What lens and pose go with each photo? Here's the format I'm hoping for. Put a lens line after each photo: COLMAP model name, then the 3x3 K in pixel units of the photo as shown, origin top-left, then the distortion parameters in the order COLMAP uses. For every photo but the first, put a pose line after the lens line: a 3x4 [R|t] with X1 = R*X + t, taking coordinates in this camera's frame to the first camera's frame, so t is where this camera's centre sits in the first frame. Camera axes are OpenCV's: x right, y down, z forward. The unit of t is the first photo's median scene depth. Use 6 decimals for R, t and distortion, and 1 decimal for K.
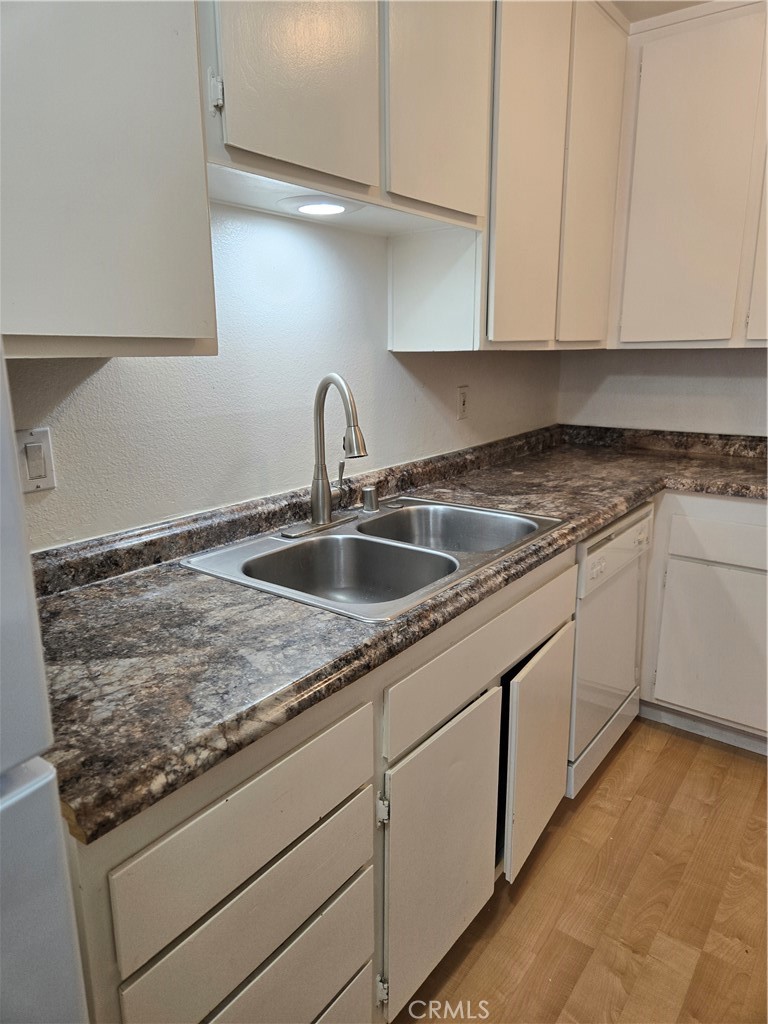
lens RADIAL K [[683.6, 0, 372.5], [0, 683.6, 511.5], [0, 0, 1]] dist [0.061930, -0.041355]
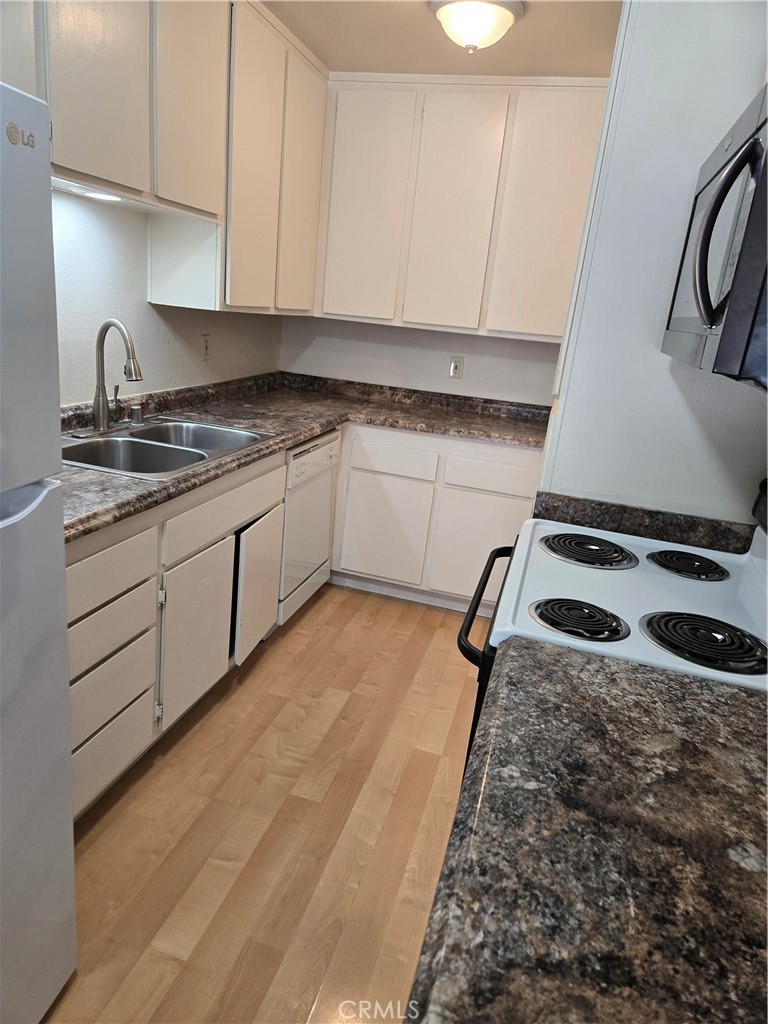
lens RADIAL K [[683.6, 0, 372.5], [0, 683.6, 511.5], [0, 0, 1]] dist [0.061930, -0.041355]
pose [[0.927207, -0.007818, 0.374467, -0.087595], [-0.020117, 0.997300, 0.070631, 0.069323], [-0.374008, -0.073022, 0.924546, -0.460661]]
